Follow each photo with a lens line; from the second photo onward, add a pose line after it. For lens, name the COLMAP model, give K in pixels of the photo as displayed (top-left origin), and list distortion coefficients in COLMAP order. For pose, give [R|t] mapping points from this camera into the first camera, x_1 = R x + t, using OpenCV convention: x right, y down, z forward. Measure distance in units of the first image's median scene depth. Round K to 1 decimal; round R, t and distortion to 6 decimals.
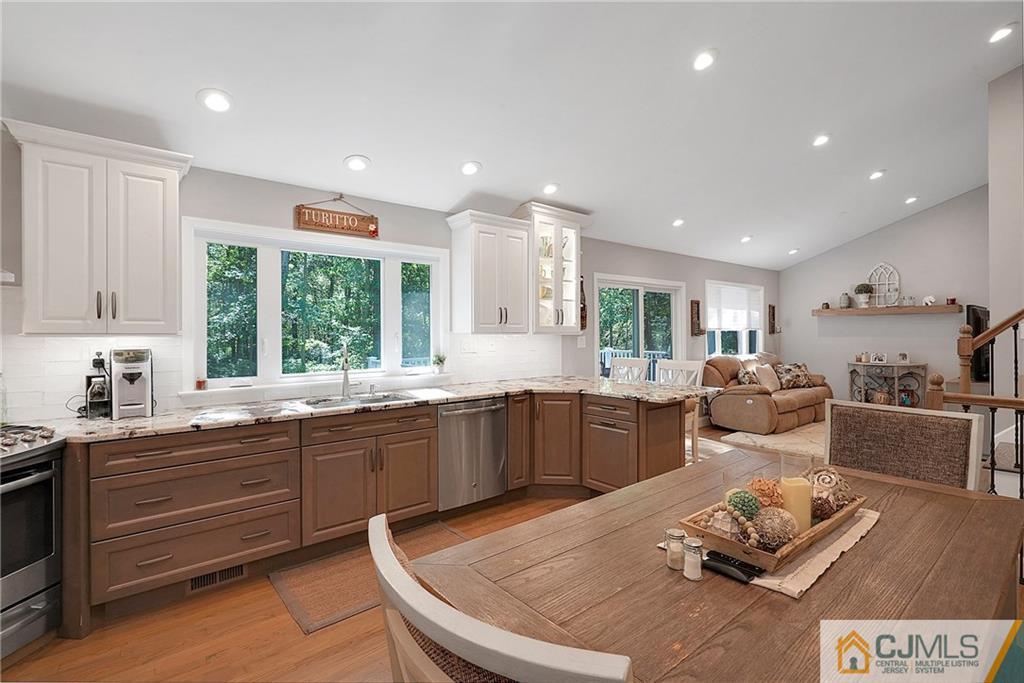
lens RADIAL K [[473.3, 0, 515.9], [0, 473.3, 333.7], [0, 0, 1]] dist [-0.000557, 0.000086]
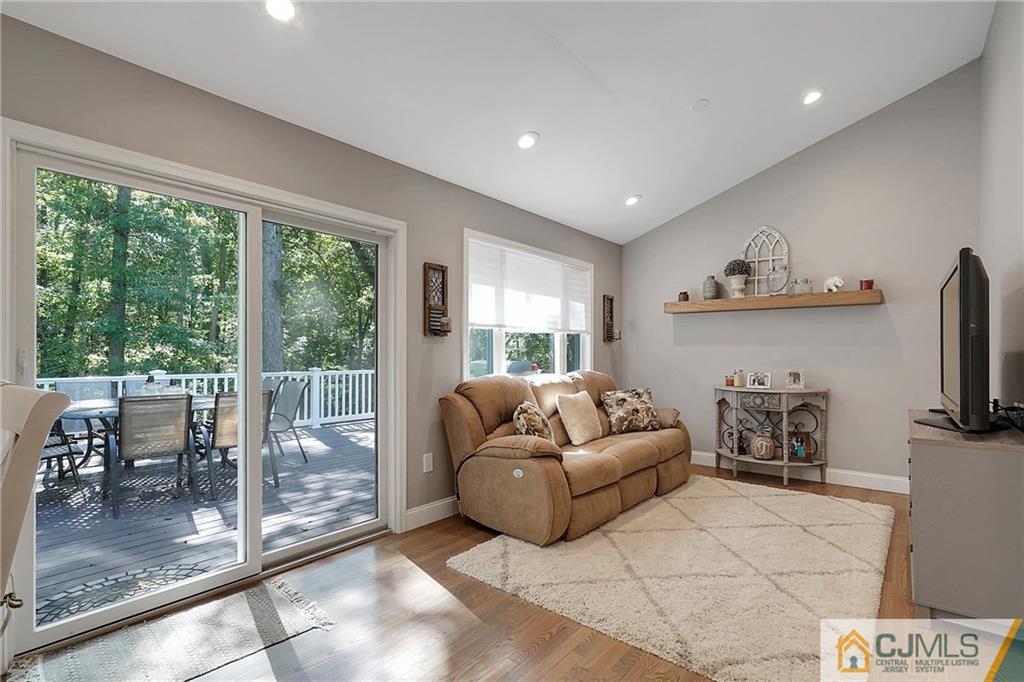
lens RADIAL K [[480.8, 0, 515.9], [0, 480.8, 353.0], [0, 0, 1]] dist [0.000202, 0.000092]
pose [[0.980272, 0.009541, 0.197423, 0.365973], [-0.008154, 0.999936, -0.007836, 0.026505], [-0.197485, 0.006071, 0.980287, 0.492521]]
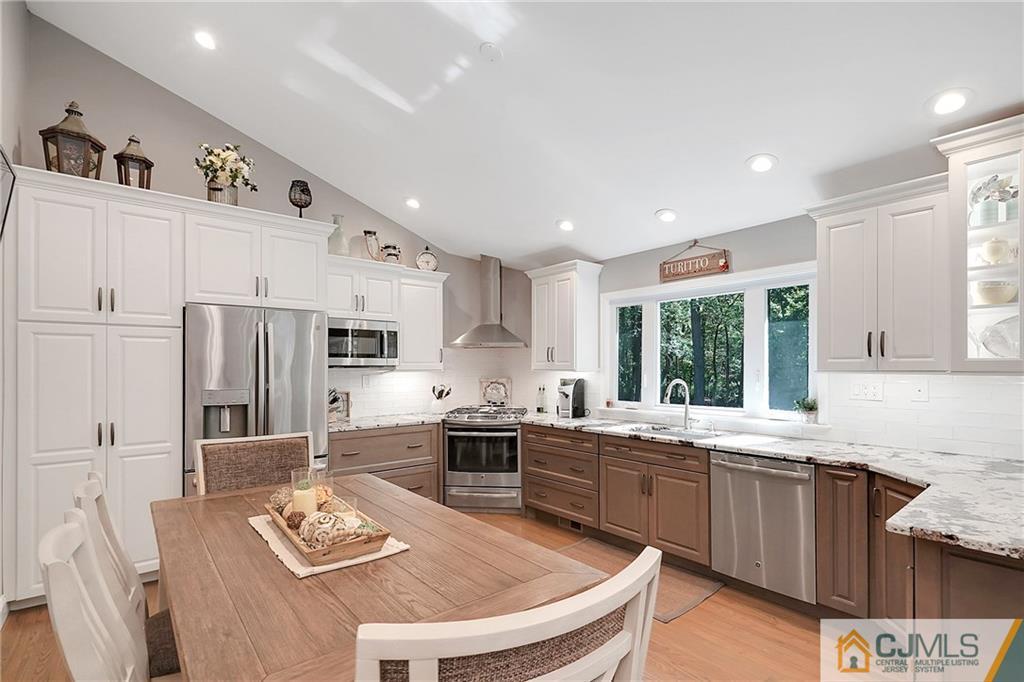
lens RADIAL K [[480.4, 0, 518.7], [0, 480.4, 366.6], [0, 0, 1]] dist [0.000020, 0.000136]
pose [[0.000318, -0.002078, -0.999998, 0.377182], [-0.004739, 0.999987, -0.002079, -0.002673], [0.999989, 0.004739, 0.000308, 0.318047]]
